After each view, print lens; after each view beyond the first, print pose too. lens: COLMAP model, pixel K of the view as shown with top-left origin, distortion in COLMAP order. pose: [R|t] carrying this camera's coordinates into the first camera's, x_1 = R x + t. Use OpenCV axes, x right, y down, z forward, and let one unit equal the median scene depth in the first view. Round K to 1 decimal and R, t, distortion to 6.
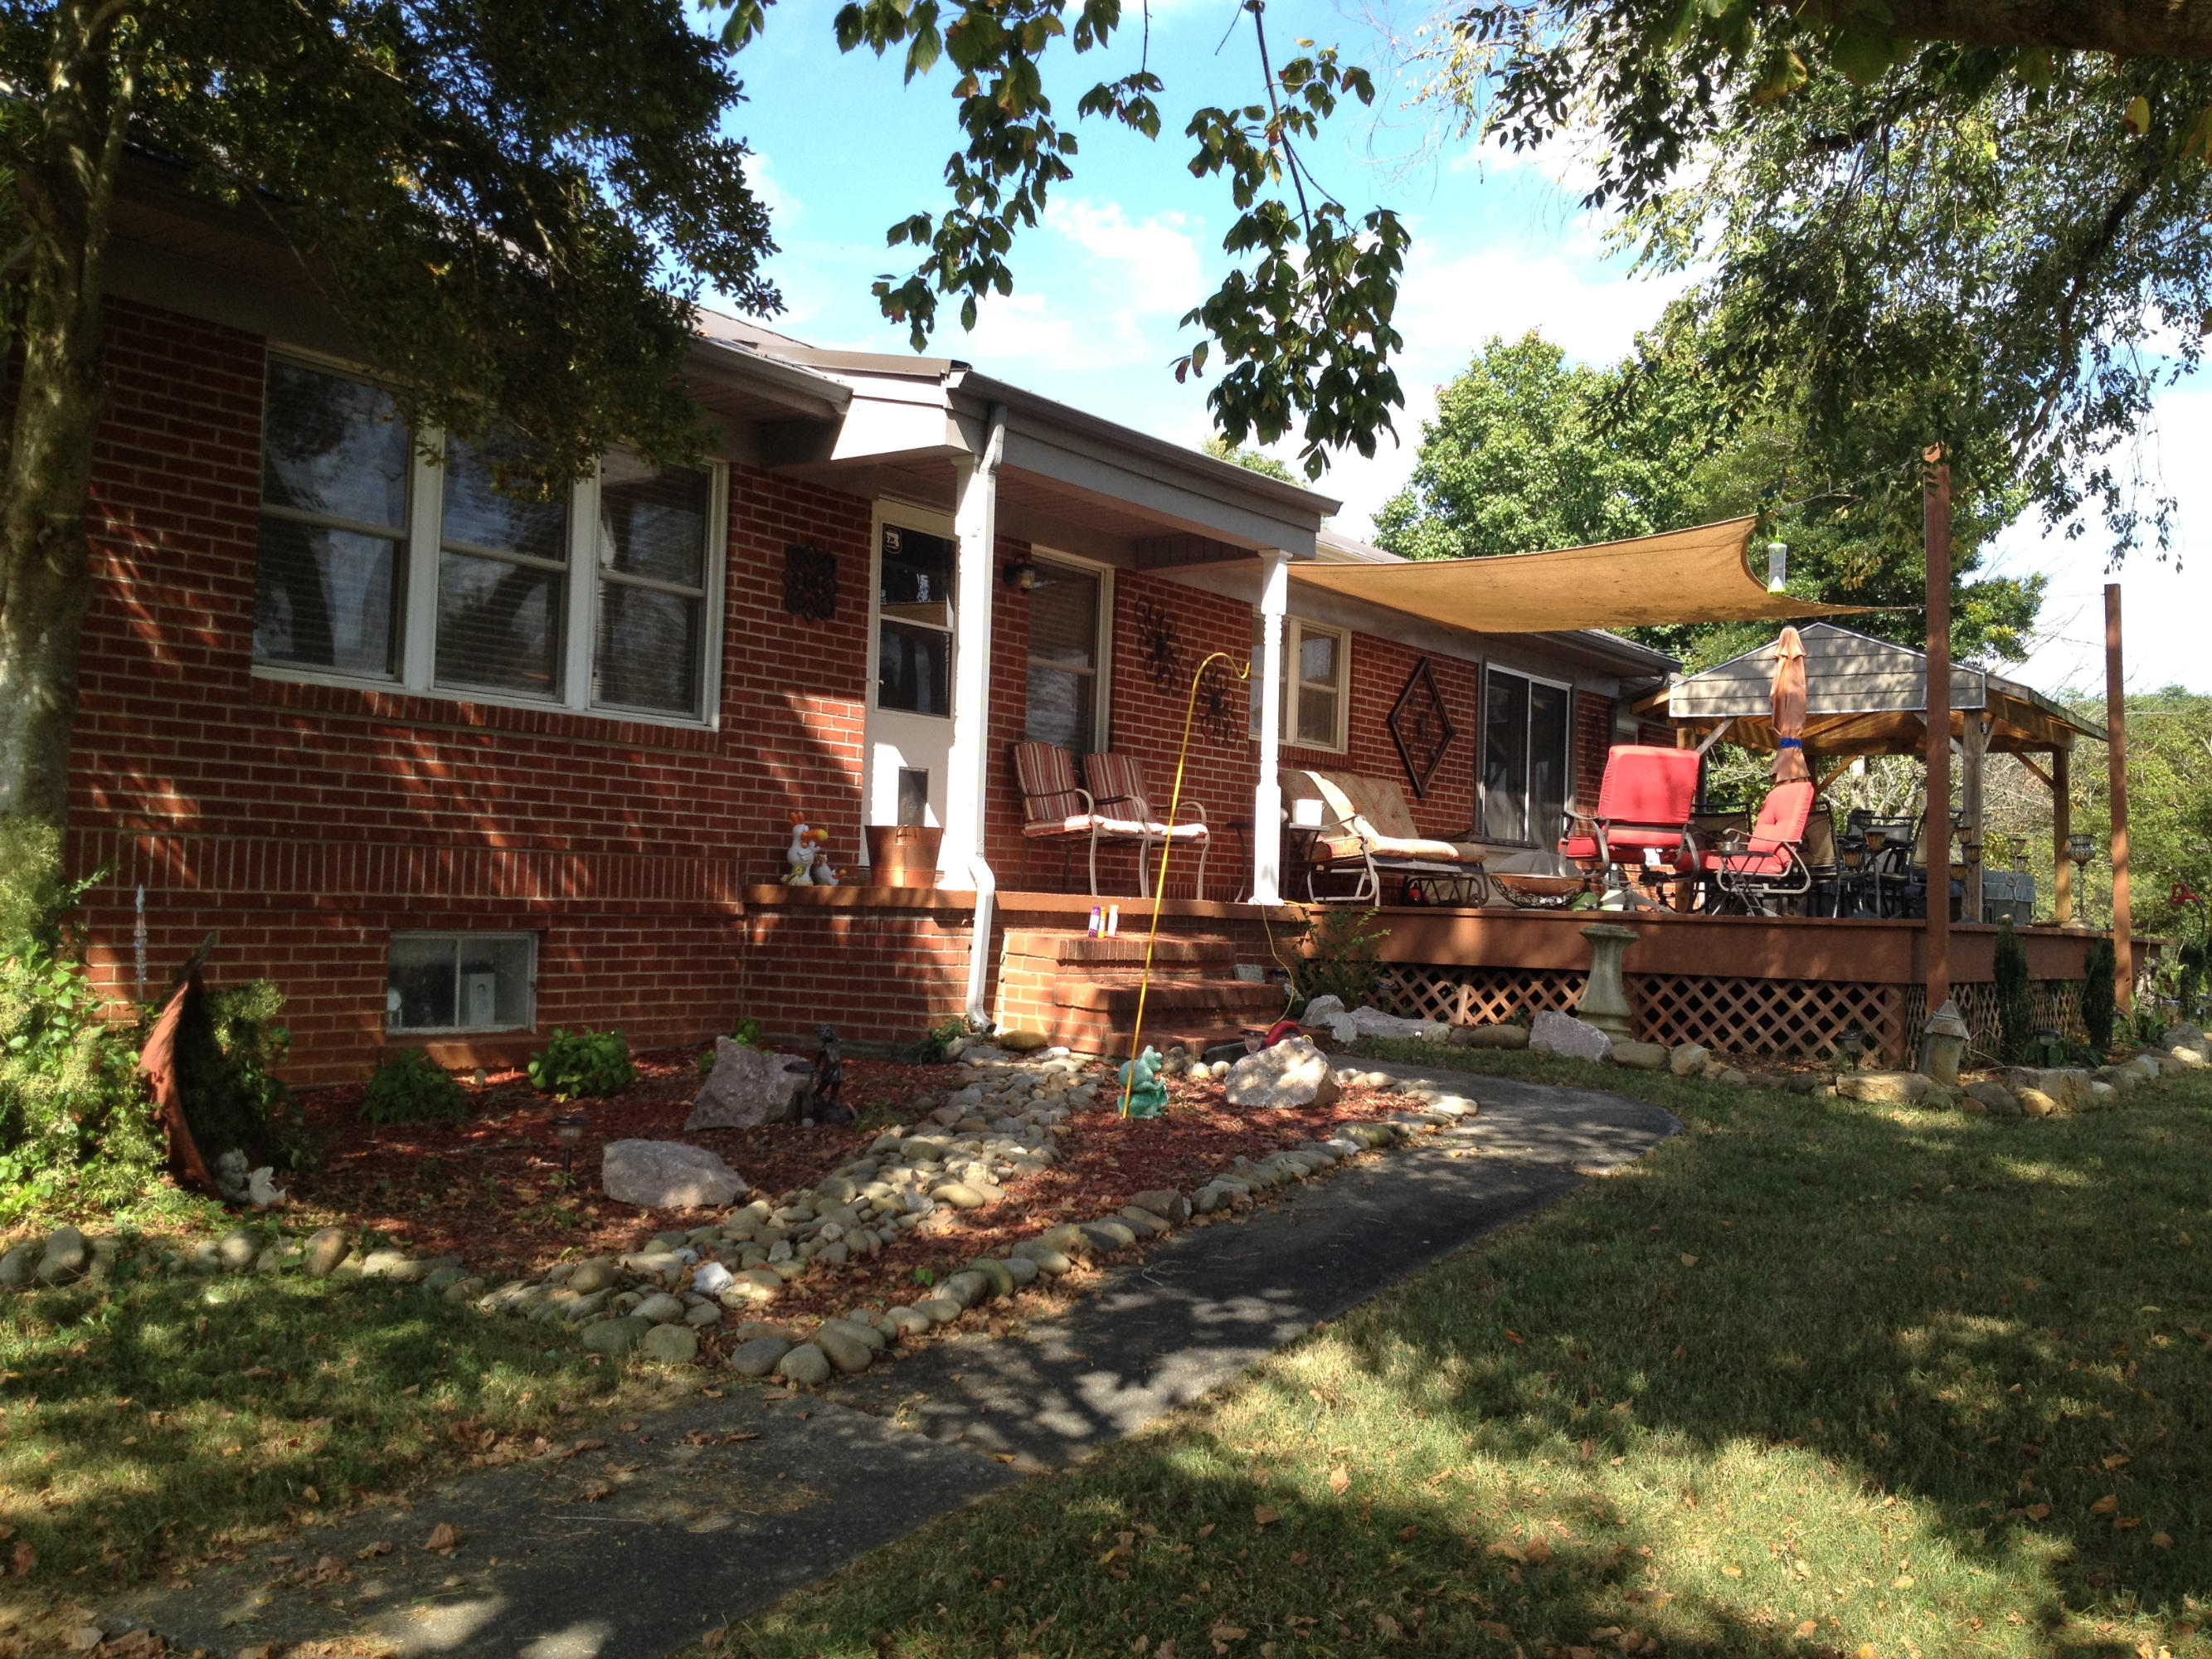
lens RADIAL K [[2080.9, 0, 1115.9], [0, 2080.9, 817.7], [0, 0, 1]] dist [0.192359, -0.506092]
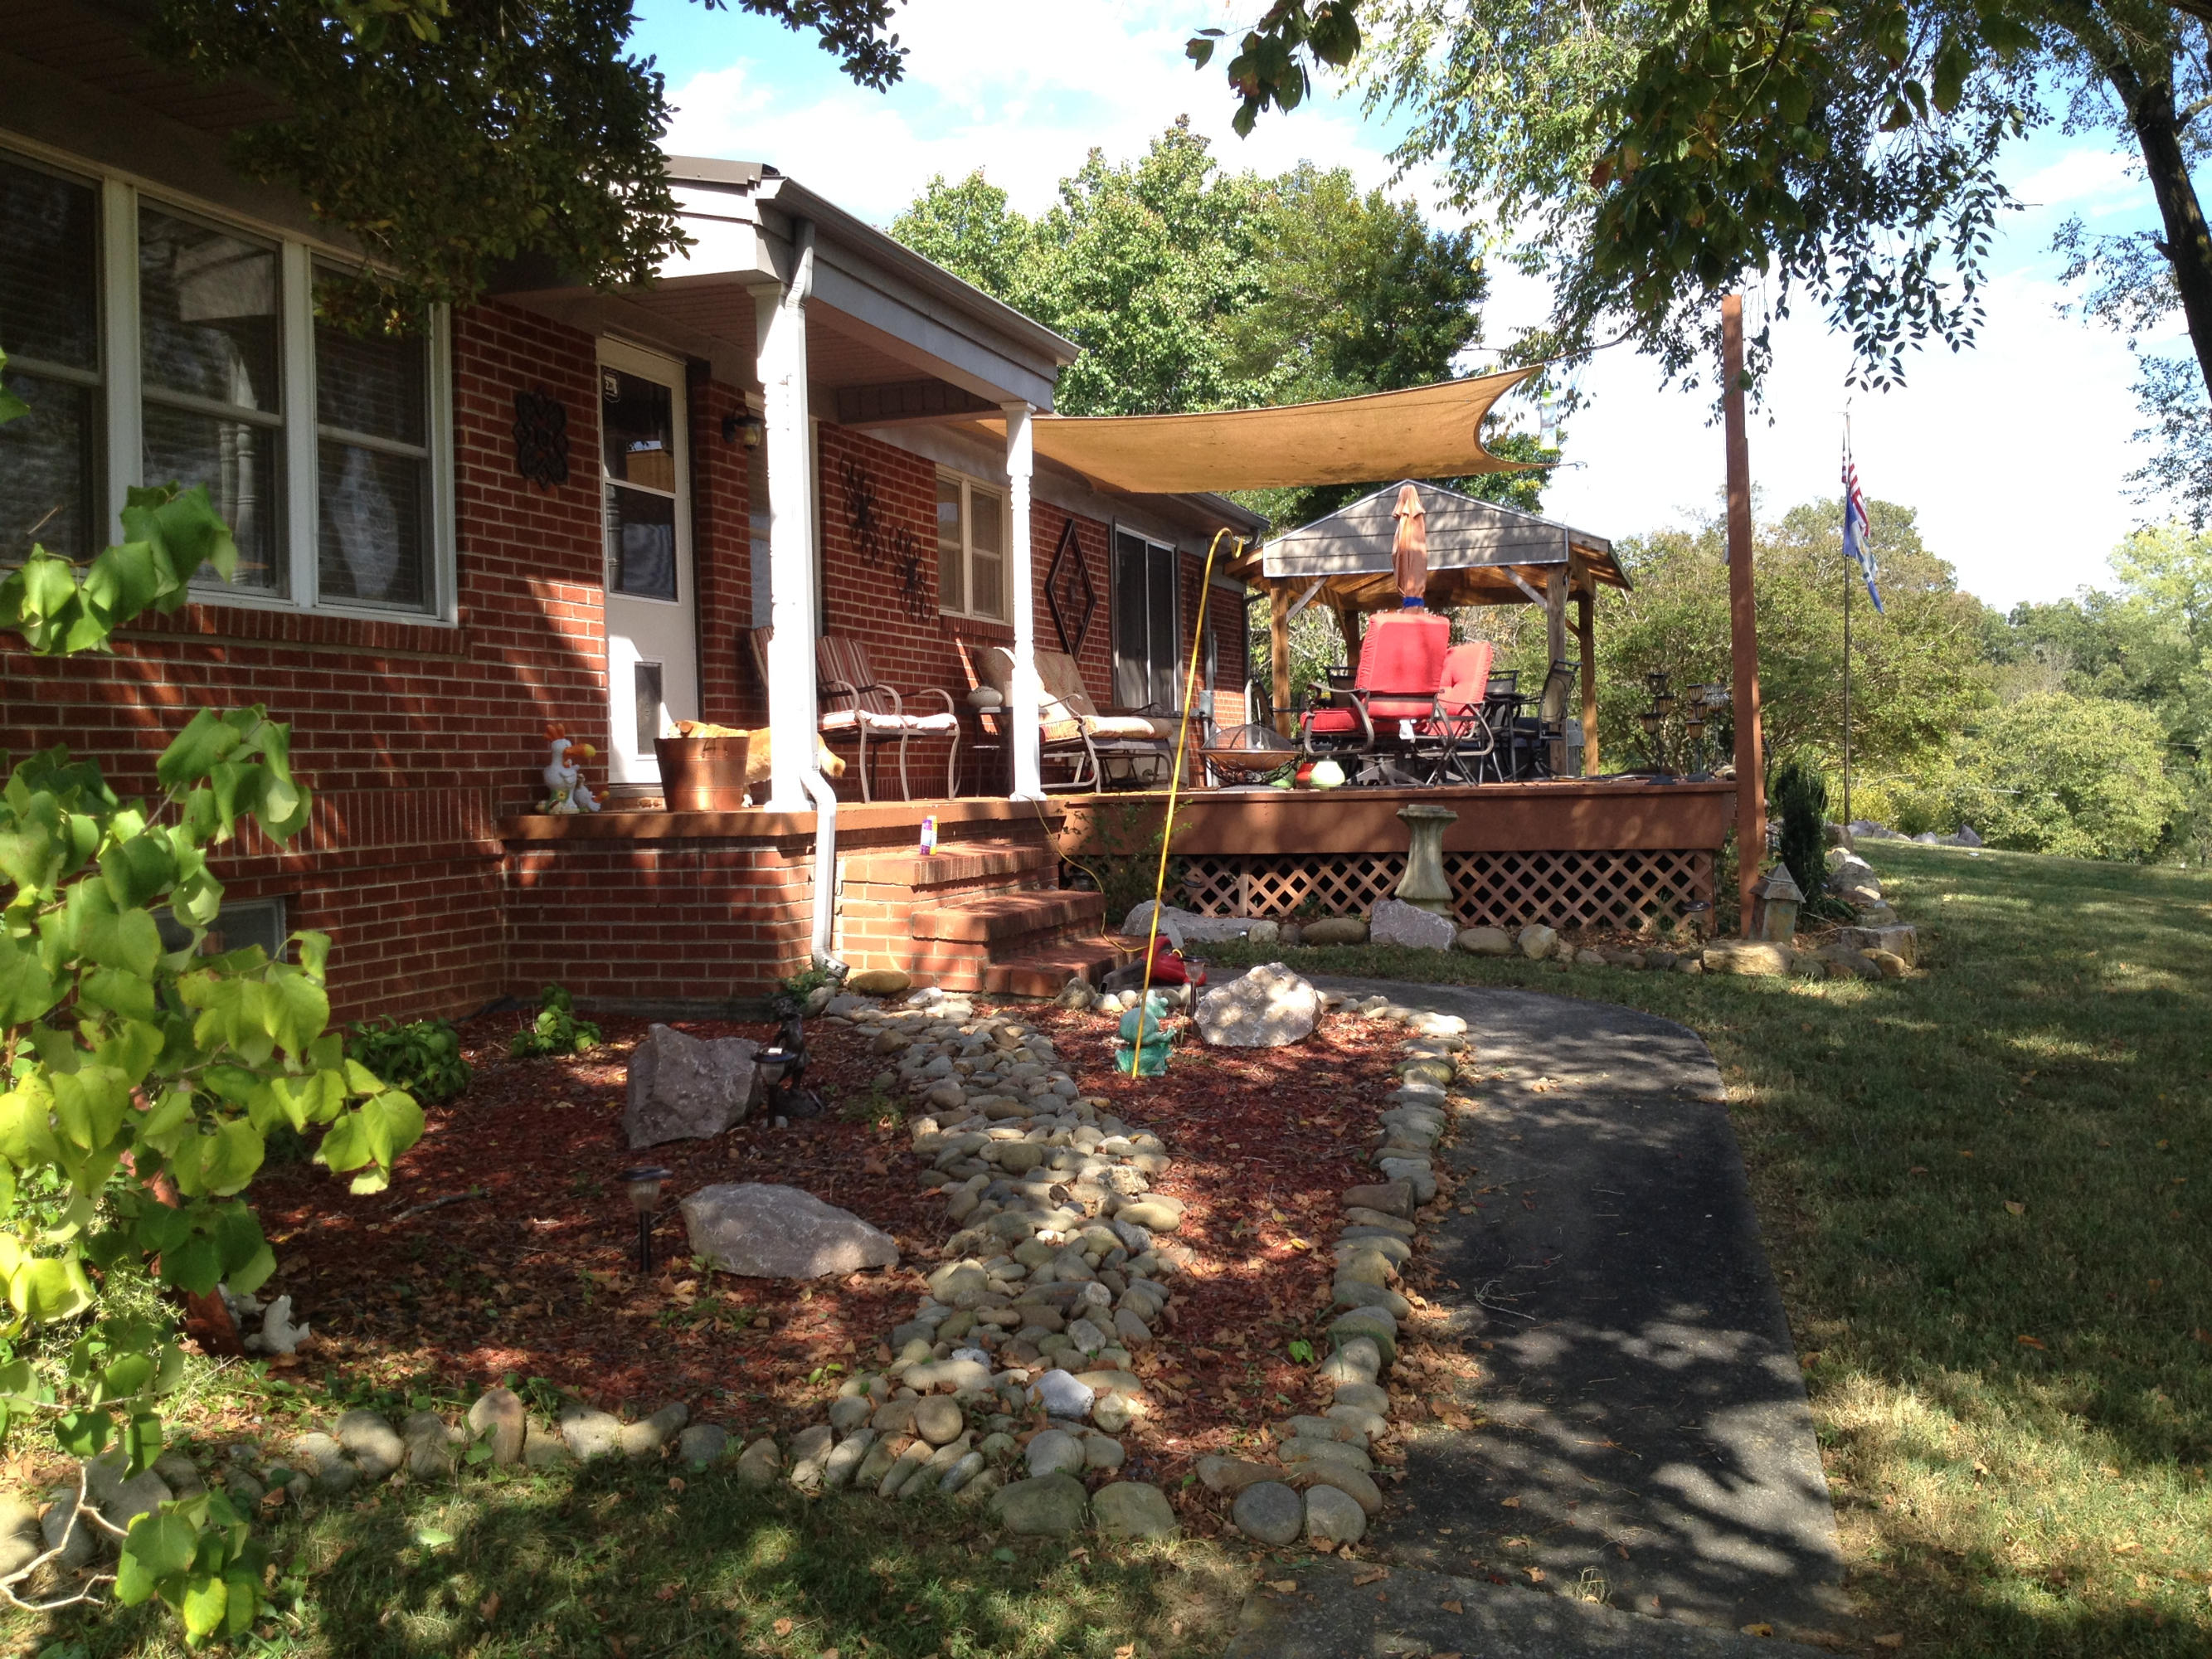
lens RADIAL K [[2080.9, 0, 1115.9], [0, 2080.9, 817.7], [0, 0, 1]] dist [0.192359, -0.506092]
pose [[0.949952, -0.056516, 0.307241, -0.194782], [0.034893, 0.996541, 0.075424, -0.020128], [-0.310441, -0.060929, 0.948638, 0.147171]]
